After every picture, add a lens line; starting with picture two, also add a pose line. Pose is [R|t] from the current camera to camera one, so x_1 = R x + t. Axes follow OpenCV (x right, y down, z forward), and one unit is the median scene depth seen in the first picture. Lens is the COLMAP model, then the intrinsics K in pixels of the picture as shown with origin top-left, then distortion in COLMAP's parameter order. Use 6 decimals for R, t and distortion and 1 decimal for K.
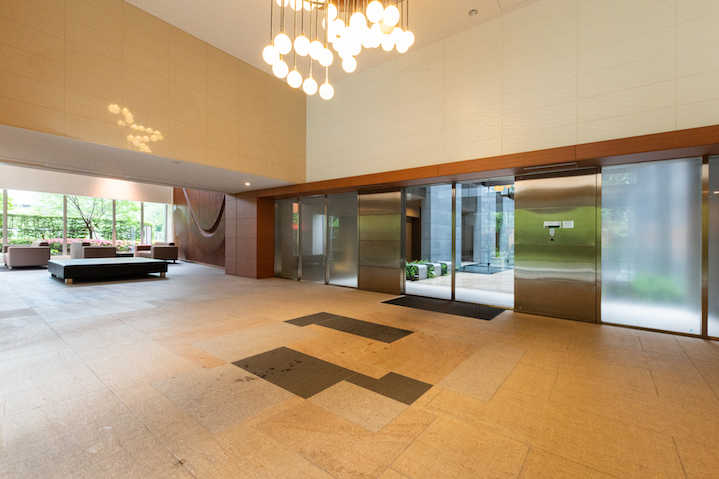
lens RADIAL K [[312.3, 0, 372.7], [0, 312.3, 238.8], [0, 0, 1]] dist [0.000682, 0.000126]
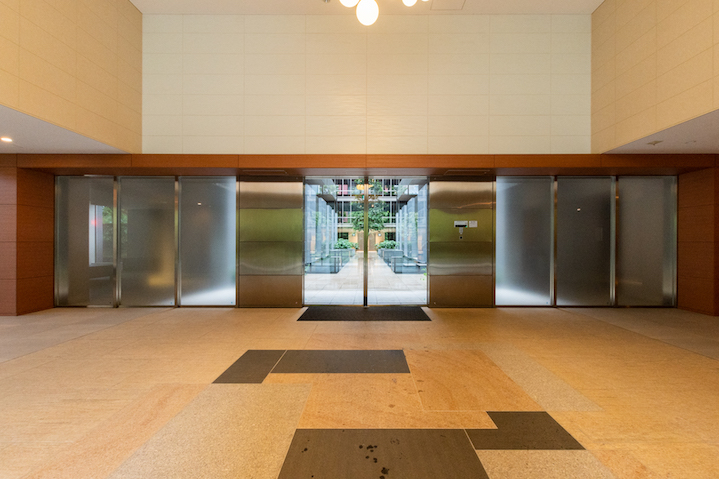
lens RADIAL K [[312.3, 0, 360.6], [0, 312.3, 239.2], [0, 0, 1]] dist [0.000682, 0.000126]
pose [[0.798753, -0.015377, 0.601463, -0.372730], [0.012093, 0.999882, 0.009504, -0.006288], [-0.601538, -0.000318, 0.798844, 0.328846]]
